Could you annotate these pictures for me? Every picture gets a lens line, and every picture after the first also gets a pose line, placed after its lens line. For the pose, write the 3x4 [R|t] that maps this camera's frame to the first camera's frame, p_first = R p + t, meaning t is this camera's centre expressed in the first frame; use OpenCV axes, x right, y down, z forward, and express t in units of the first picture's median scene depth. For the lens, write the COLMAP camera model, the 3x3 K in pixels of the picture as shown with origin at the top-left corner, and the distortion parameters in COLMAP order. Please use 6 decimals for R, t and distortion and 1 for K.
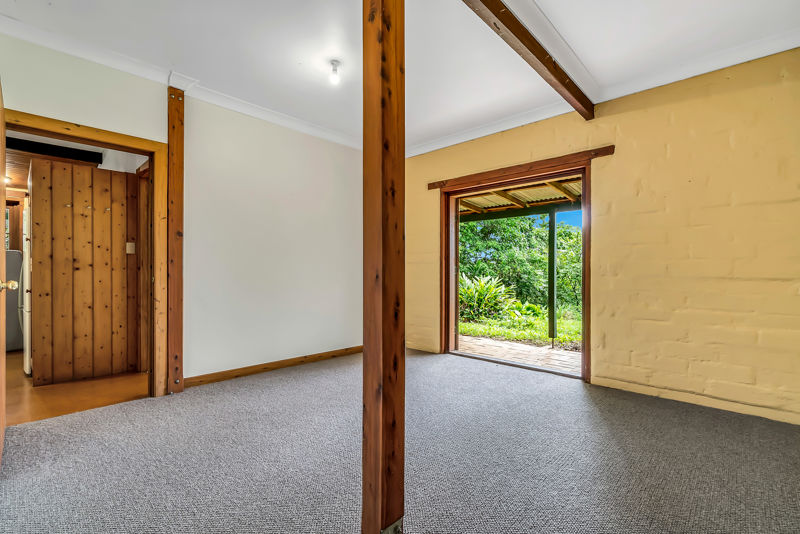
lens RADIAL K [[367.7, 0, 397.1], [0, 367.7, 270.4], [0, 0, 1]] dist [-0.003135, 0.000025]
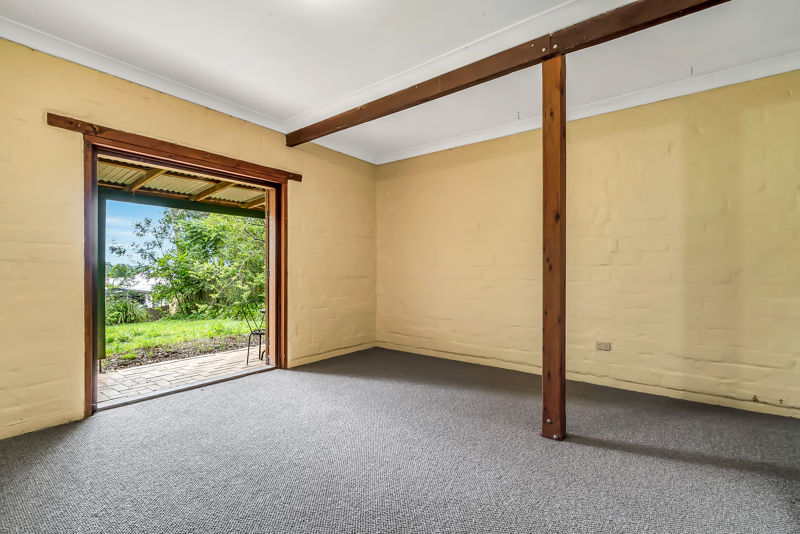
lens RADIAL K [[367.7, 0, 397.1], [0, 367.7, 270.4], [0, 0, 1]] dist [-0.003135, 0.000025]
pose [[-0.091359, -0.002960, 0.995814, -0.666590], [-0.002930, 0.999992, 0.002703, -0.012579], [-0.995814, -0.002670, -0.091367, 0.729021]]
